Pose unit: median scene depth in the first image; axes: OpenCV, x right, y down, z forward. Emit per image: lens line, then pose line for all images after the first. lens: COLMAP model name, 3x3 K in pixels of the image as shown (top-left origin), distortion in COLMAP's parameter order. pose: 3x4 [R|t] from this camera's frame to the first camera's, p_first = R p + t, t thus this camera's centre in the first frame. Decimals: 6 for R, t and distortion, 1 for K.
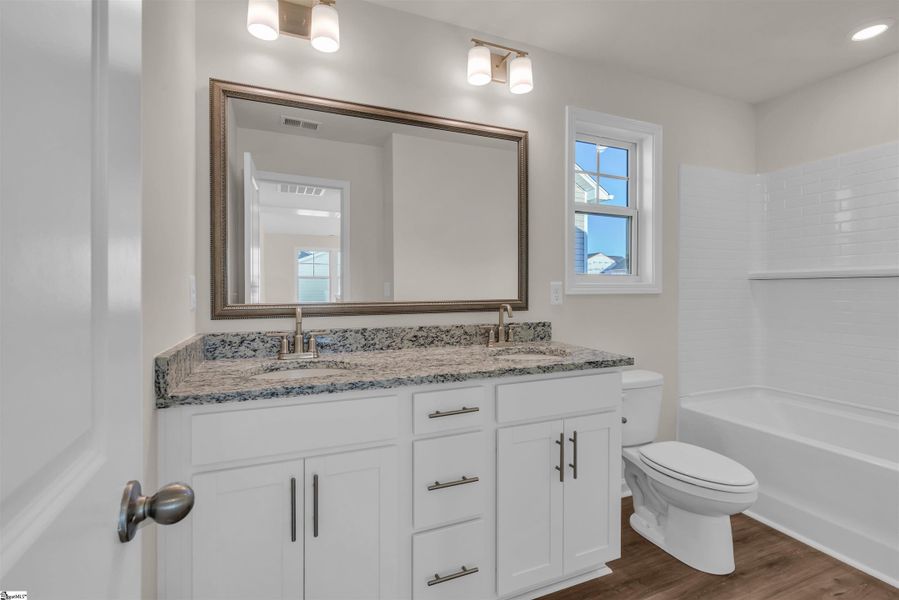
lens RADIAL K [[379.4, 0, 447.7], [0, 379.4, 284.7], [0, 0, 1]] dist [0.000415, 0.000035]
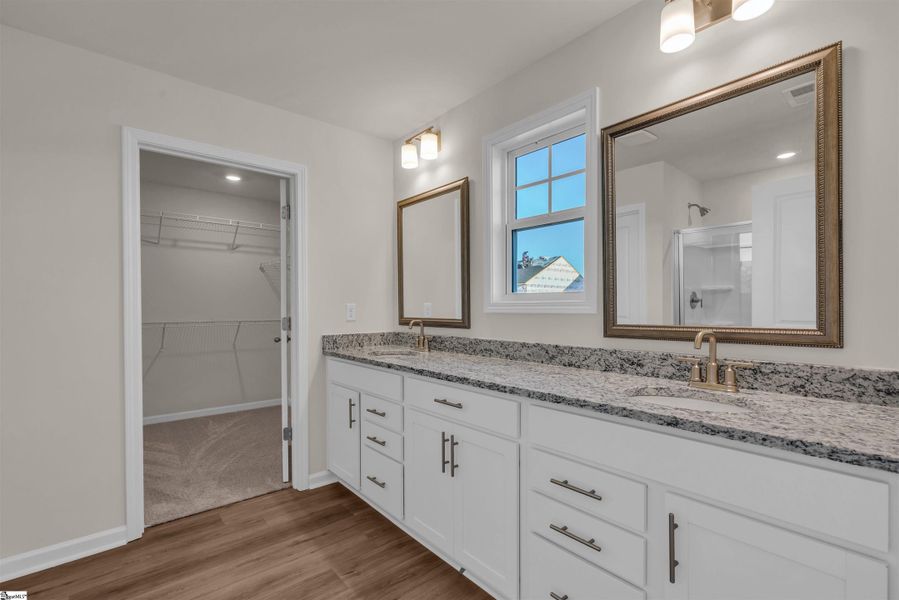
lens RADIAL K [[403.0, 0, 447.8], [0, 403.0, 296.3], [0, 0, 1]] dist [0.000748, 0.000289]
pose [[0.333307, -0.026087, -0.942458, 0.999119], [0.005490, 0.999654, -0.025728, 0.001120], [0.942803, 0.003401, 0.333334, 0.396059]]
